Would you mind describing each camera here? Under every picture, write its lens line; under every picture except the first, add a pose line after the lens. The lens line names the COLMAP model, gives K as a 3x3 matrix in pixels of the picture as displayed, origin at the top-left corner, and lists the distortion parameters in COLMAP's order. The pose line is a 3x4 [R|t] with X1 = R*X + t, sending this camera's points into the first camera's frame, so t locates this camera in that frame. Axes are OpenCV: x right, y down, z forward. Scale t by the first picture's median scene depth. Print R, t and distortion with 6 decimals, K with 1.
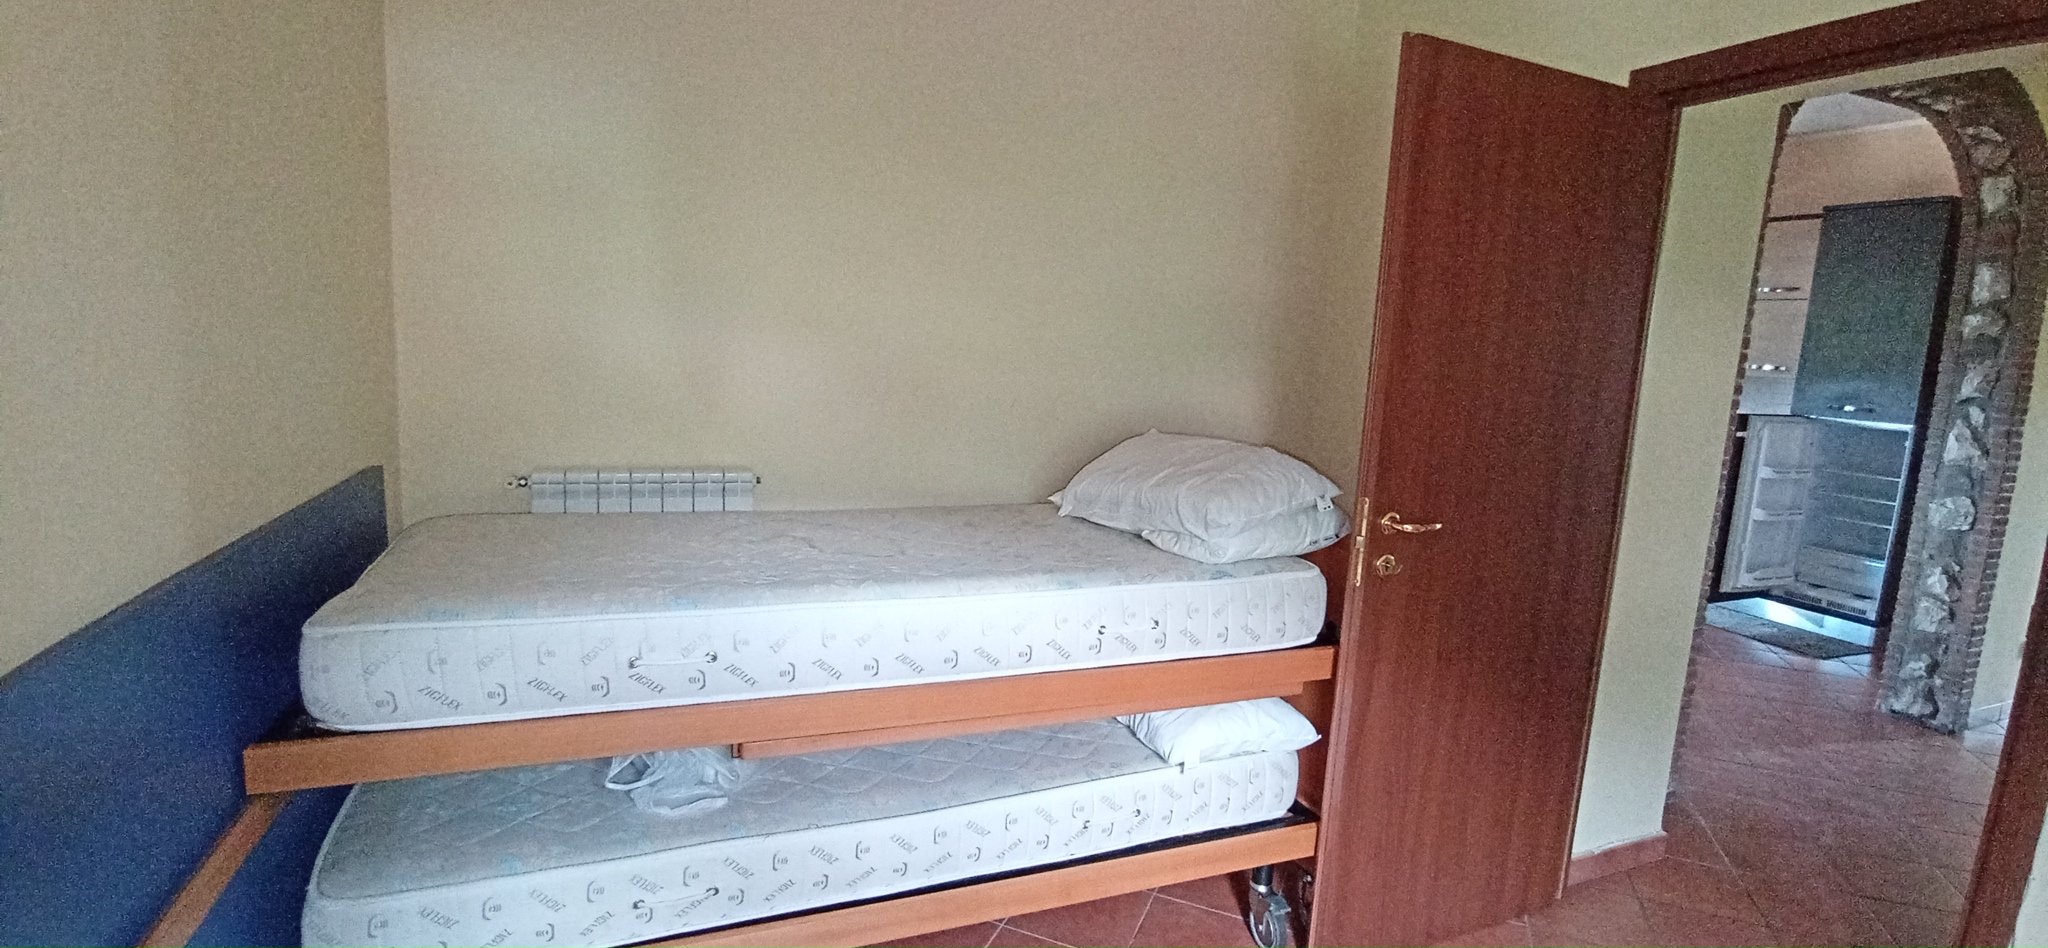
lens RADIAL K [[935.2, 0, 1025.4], [0, 935.2, 464.4], [0, 0, 1]] dist [-0.019463, 0.001077]
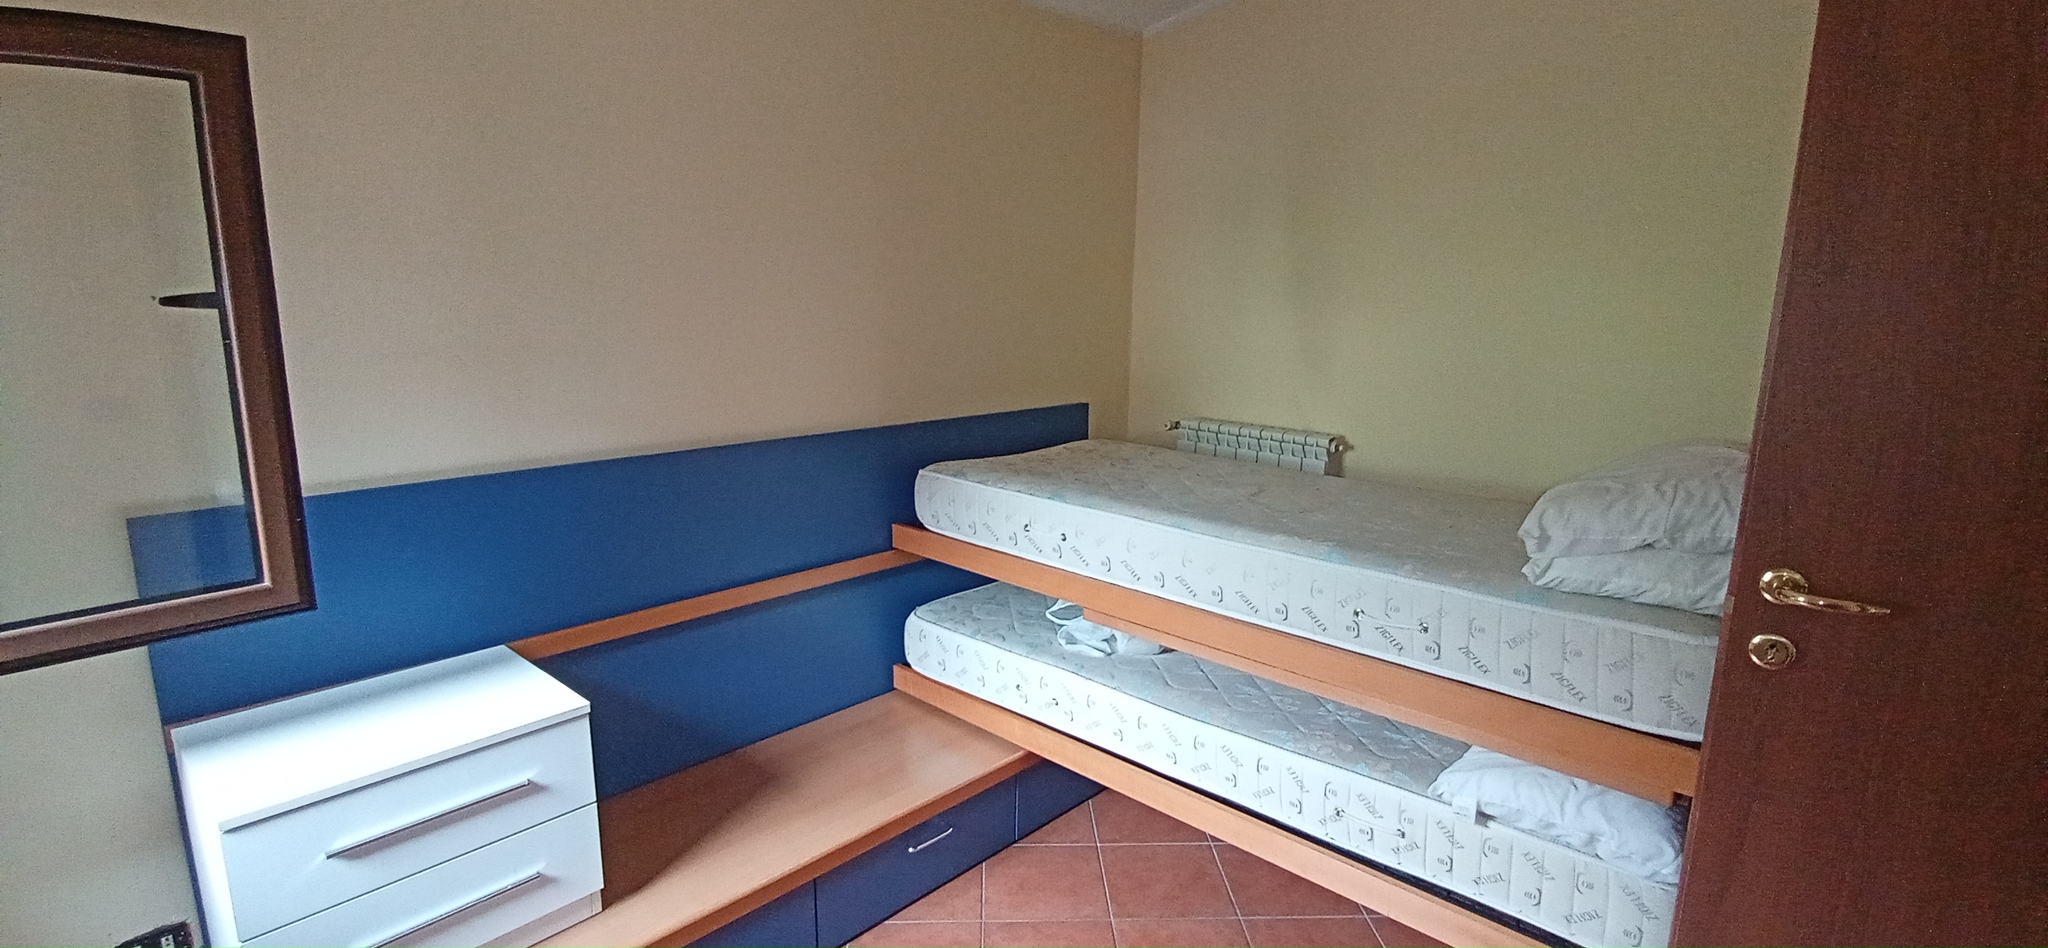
lens RADIAL K [[935.2, 0, 1025.4], [0, 935.2, 464.4], [0, 0, 1]] dist [-0.019463, 0.001077]
pose [[0.403461, 0.117123, -0.907470, 0.784058], [-0.112118, 0.990628, 0.078008, -0.008181], [0.908102, 0.070271, 0.412811, 0.292276]]
